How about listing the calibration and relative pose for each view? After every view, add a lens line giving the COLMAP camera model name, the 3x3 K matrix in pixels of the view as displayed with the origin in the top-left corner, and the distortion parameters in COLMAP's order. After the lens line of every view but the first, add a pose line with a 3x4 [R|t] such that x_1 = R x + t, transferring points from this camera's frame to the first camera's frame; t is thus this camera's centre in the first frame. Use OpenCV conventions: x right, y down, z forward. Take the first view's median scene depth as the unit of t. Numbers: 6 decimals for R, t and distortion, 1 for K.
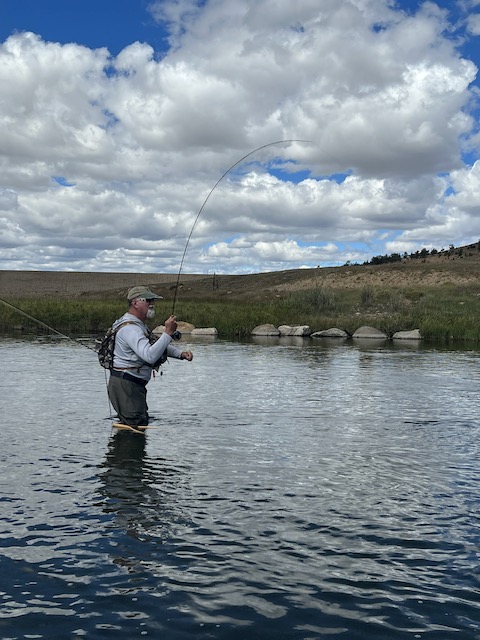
lens RADIAL K [[777.2, 0, 241.9], [0, 777.2, 321.2], [0, 0, 1]] dist [0.097726, 0.000000]
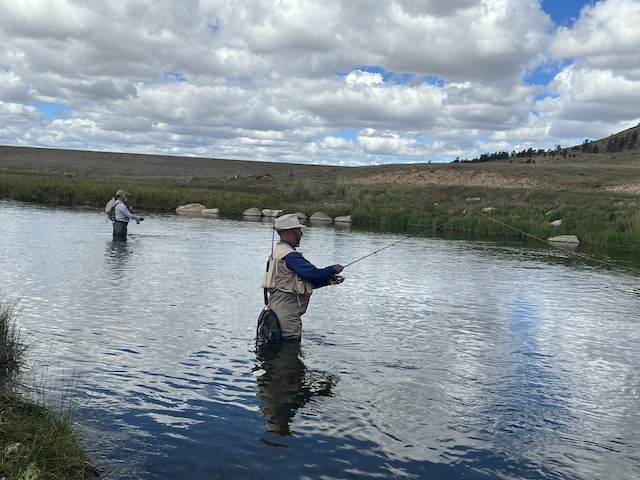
lens RADIAL K [[848.1, 0, 319.3], [0, 848.1, 239.6], [0, 0, 1]] dist [0.007552, 0.000000]
pose [[0.993035, 0.048373, -0.107429, 0.162261], [-0.044922, 0.998401, 0.034319, 0.001830], [0.108918, -0.029254, 0.993620, -0.262827]]
